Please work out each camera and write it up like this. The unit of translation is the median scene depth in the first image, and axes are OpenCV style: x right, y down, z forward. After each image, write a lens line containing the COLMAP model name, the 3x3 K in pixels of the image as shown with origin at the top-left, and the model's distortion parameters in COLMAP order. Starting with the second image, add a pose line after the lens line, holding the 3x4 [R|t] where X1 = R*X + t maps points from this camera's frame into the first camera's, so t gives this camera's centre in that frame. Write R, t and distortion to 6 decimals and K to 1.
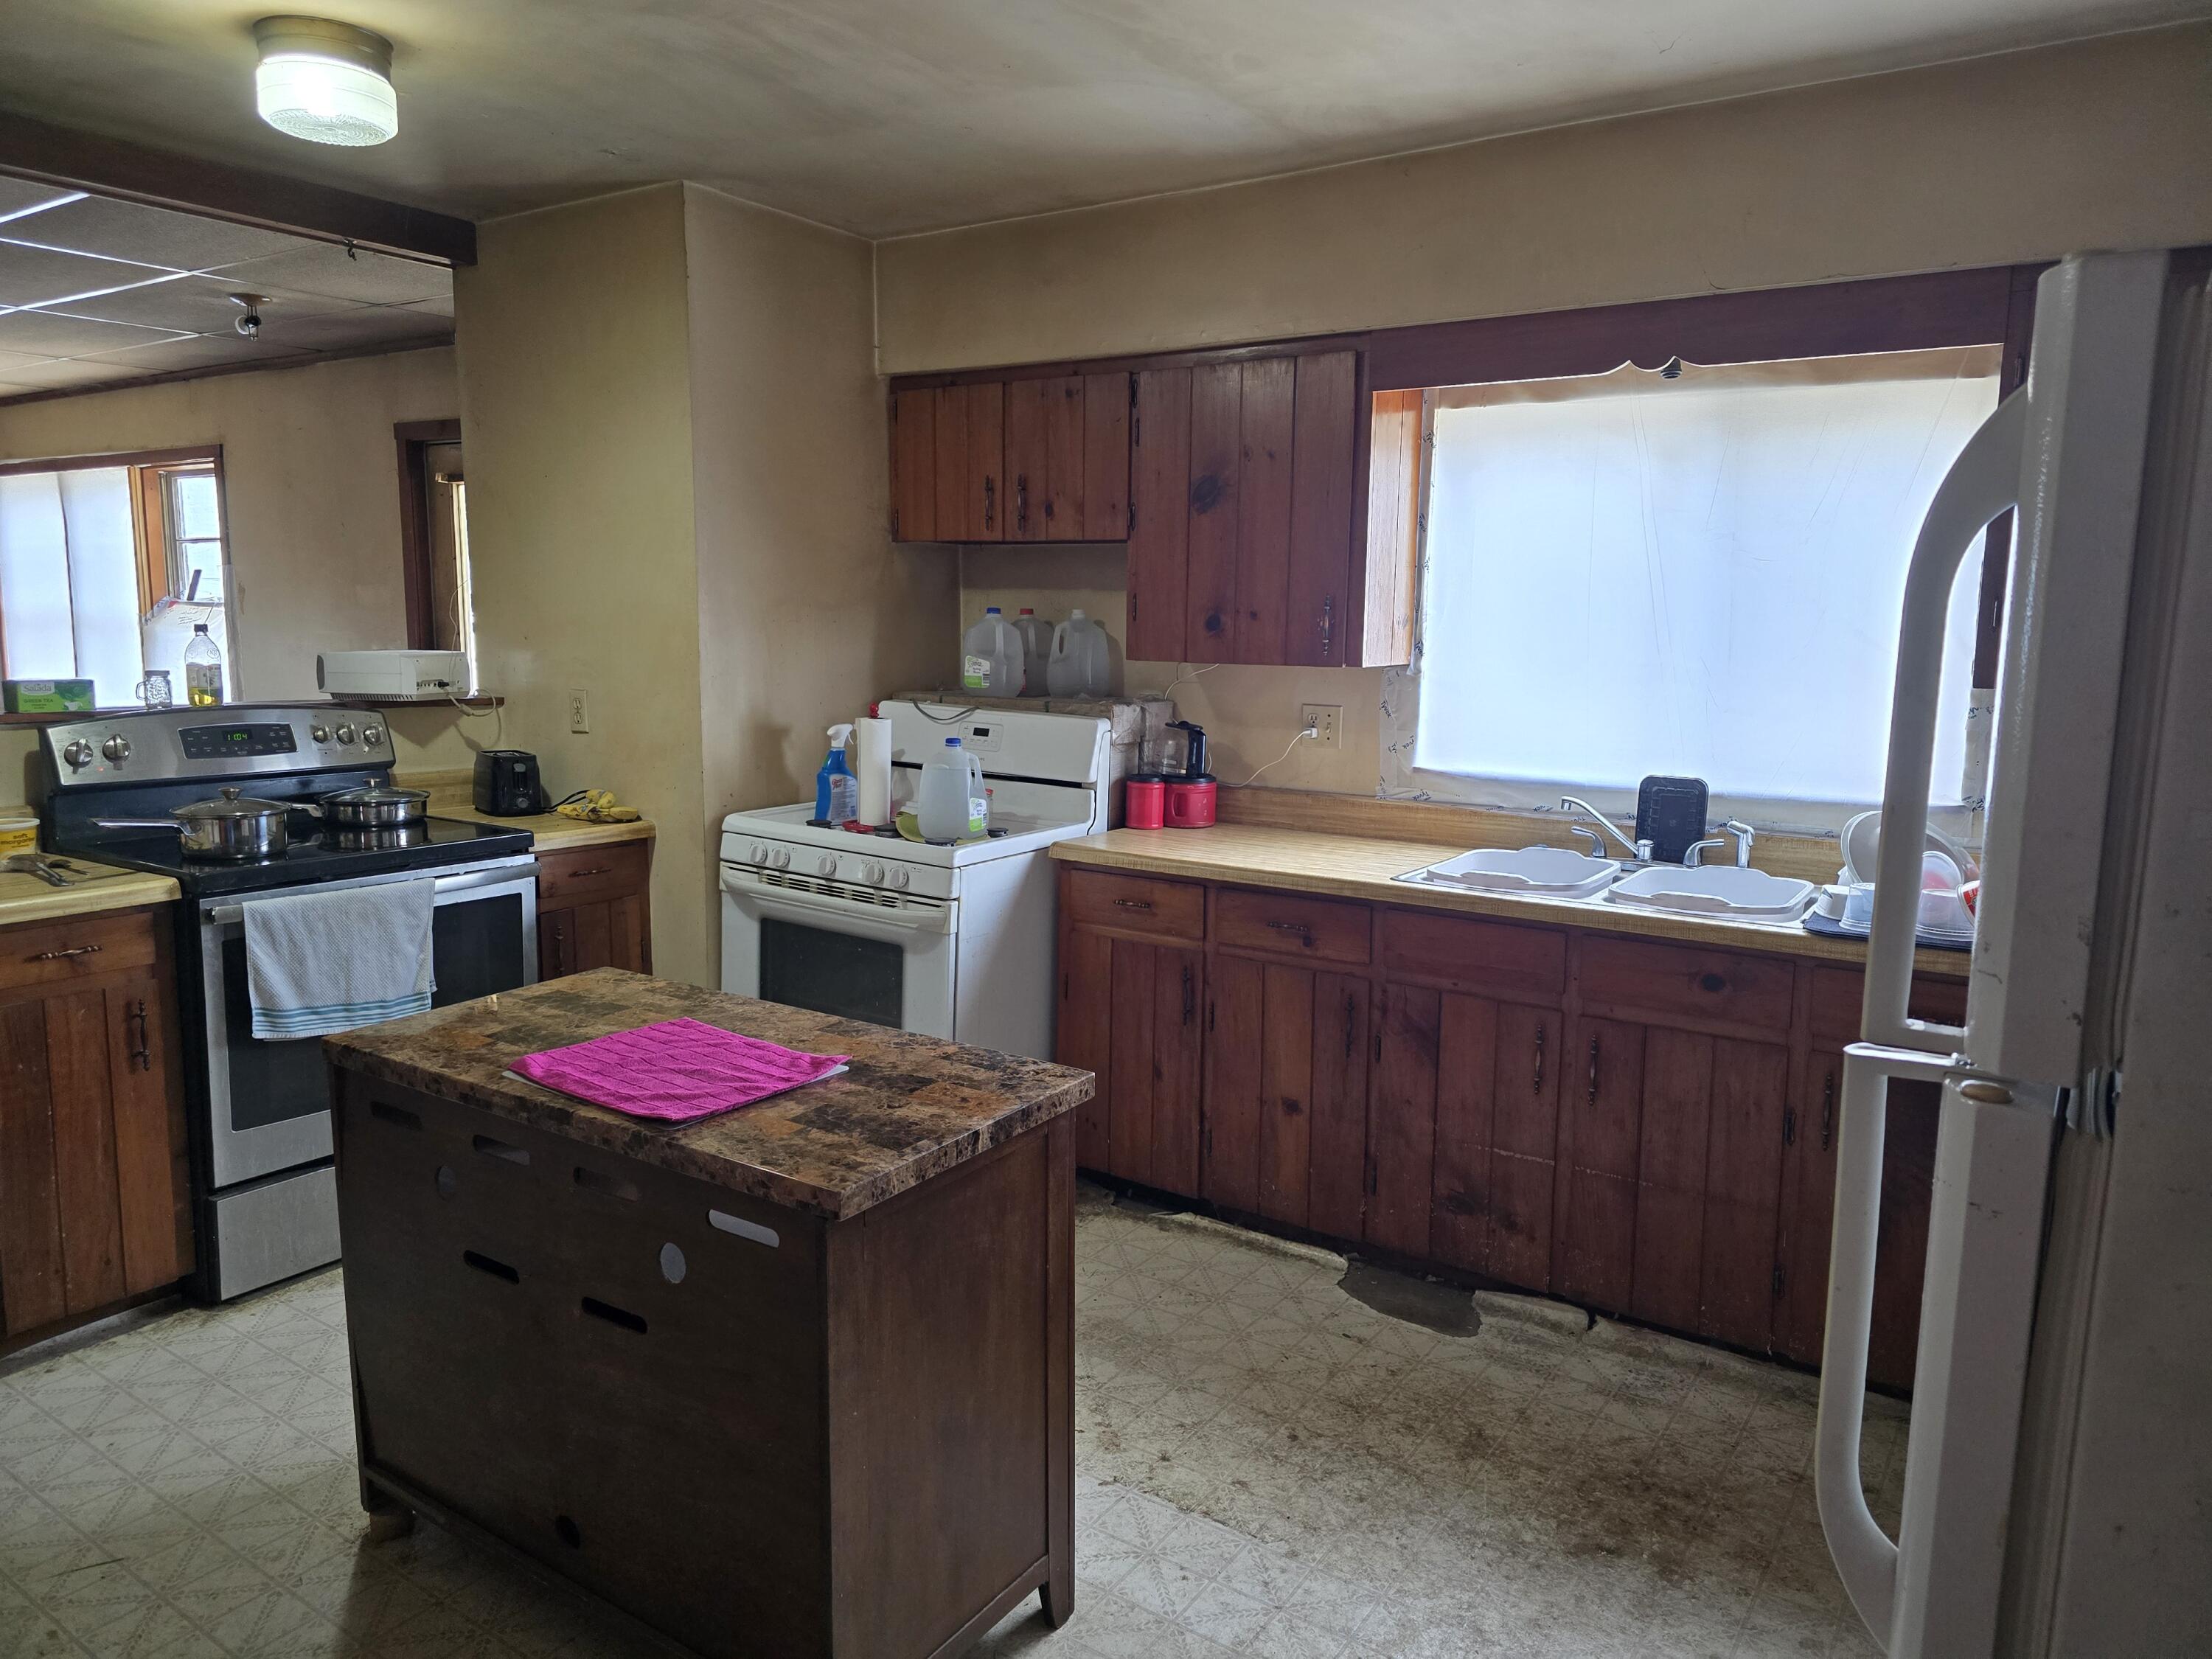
lens RADIAL K [[1465.8, 0, 1100.3], [0, 1465.8, 799.2], [0, 0, 1]] dist [0.032802, -0.003885]
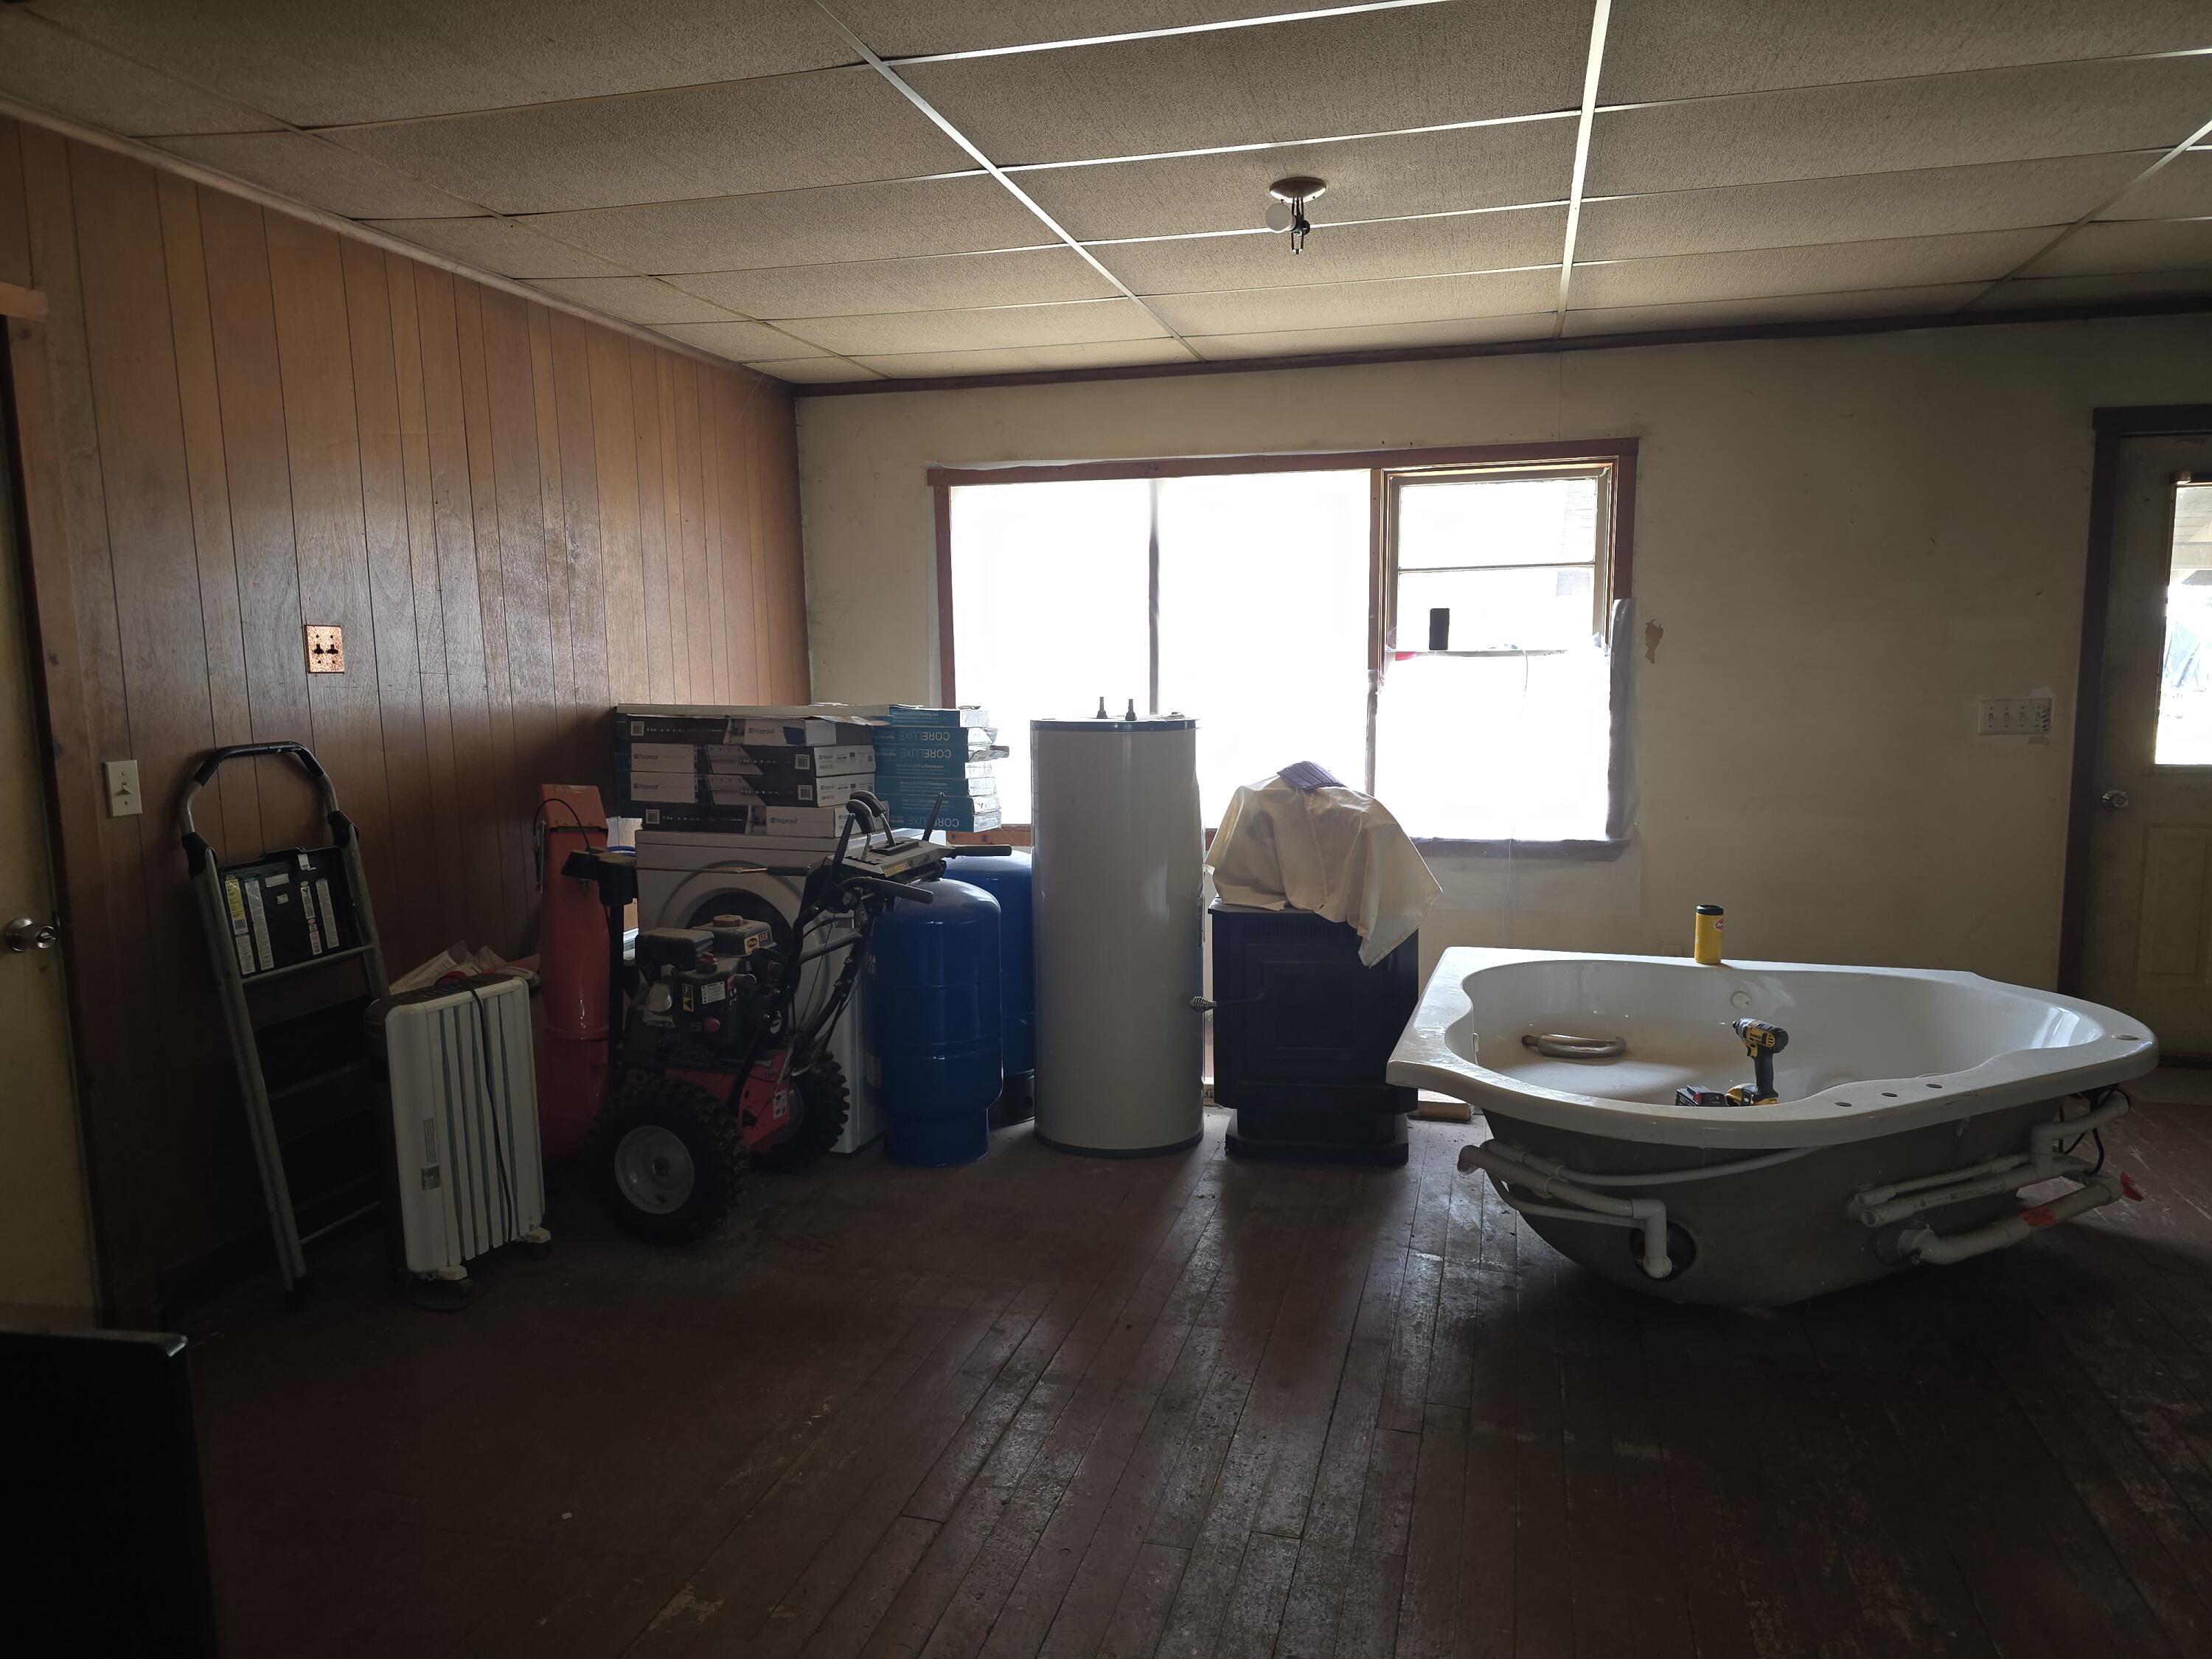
lens RADIAL K [[1497.6, 0, 1112.8], [0, 1497.6, 829.8], [0, 0, 1]] dist [0.032471, -0.036363]
pose [[0.945172, -0.060311, 0.320956, -2.336512], [0.065059, 0.997873, -0.004080, -0.115196], [-0.320027, 0.024737, 0.947085, 0.772850]]
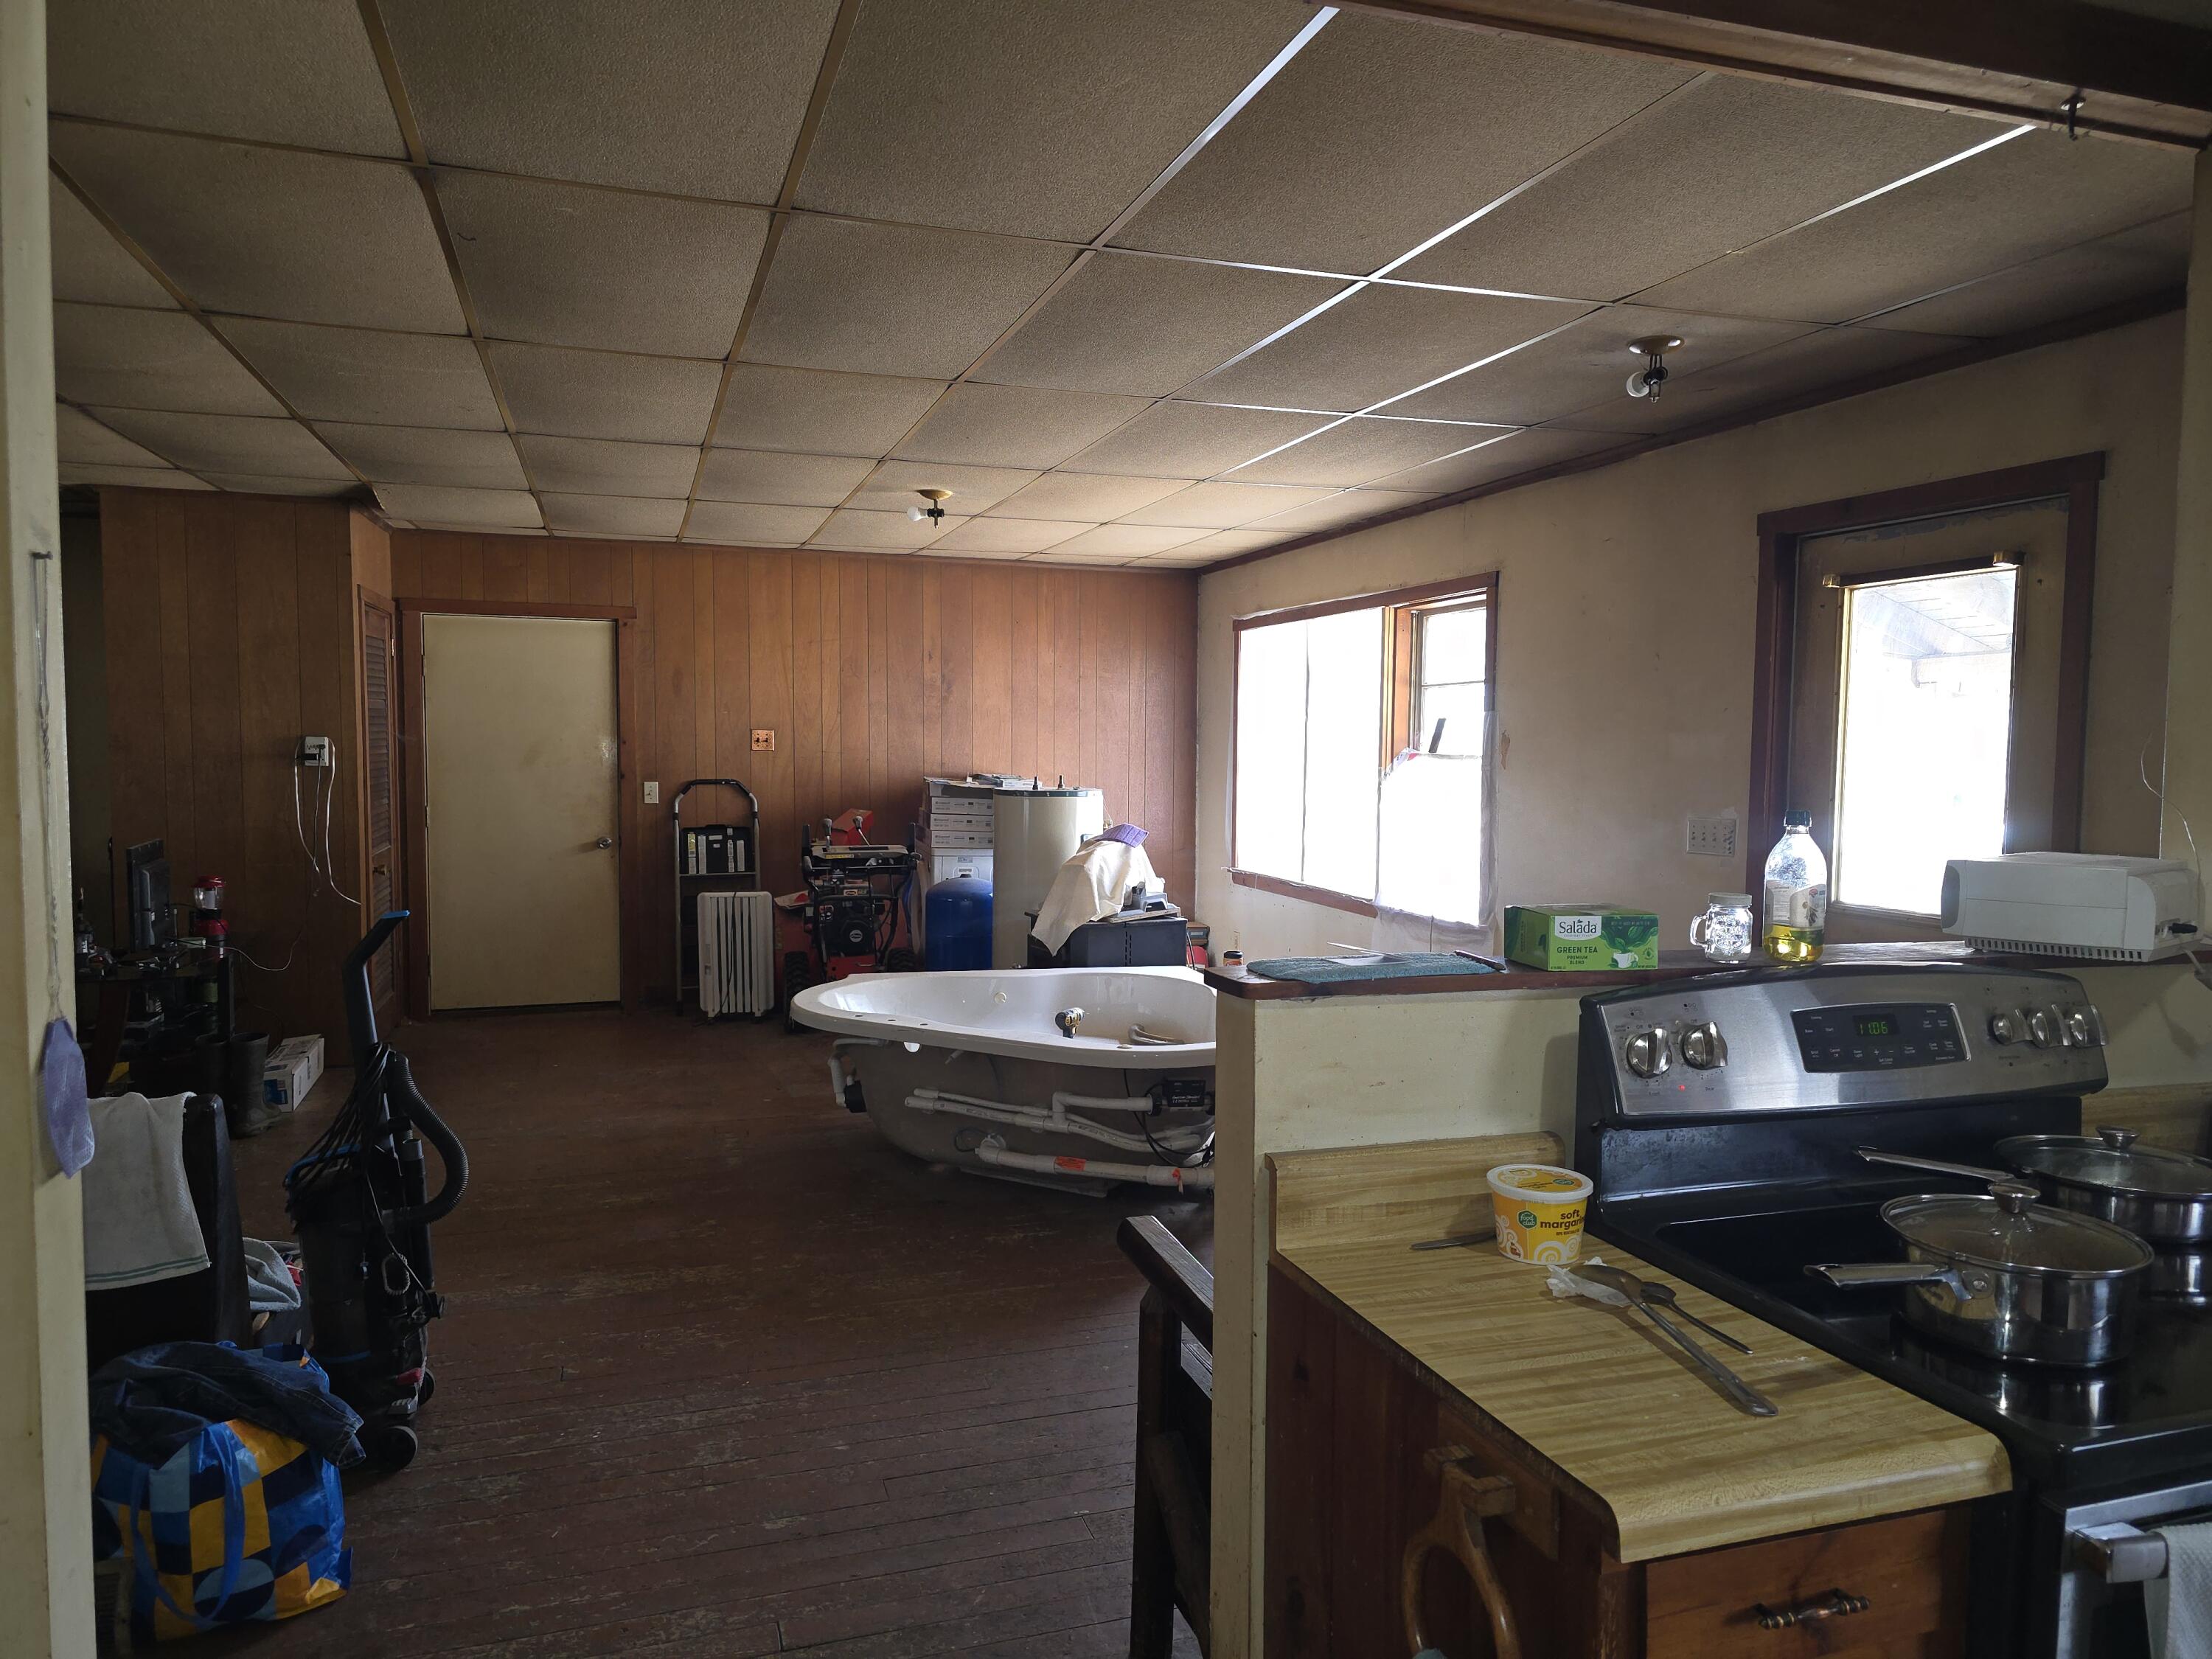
lens RADIAL K [[1497.6, 0, 1112.8], [0, 1497.6, 829.8], [0, 0, 1]] dist [0.032471, -0.036363]
pose [[0.784945, 0.032240, -0.618726, -0.473912], [-0.079489, 0.995632, -0.048965, -0.065312], [0.614445, 0.087617, 0.784080, 0.418413]]
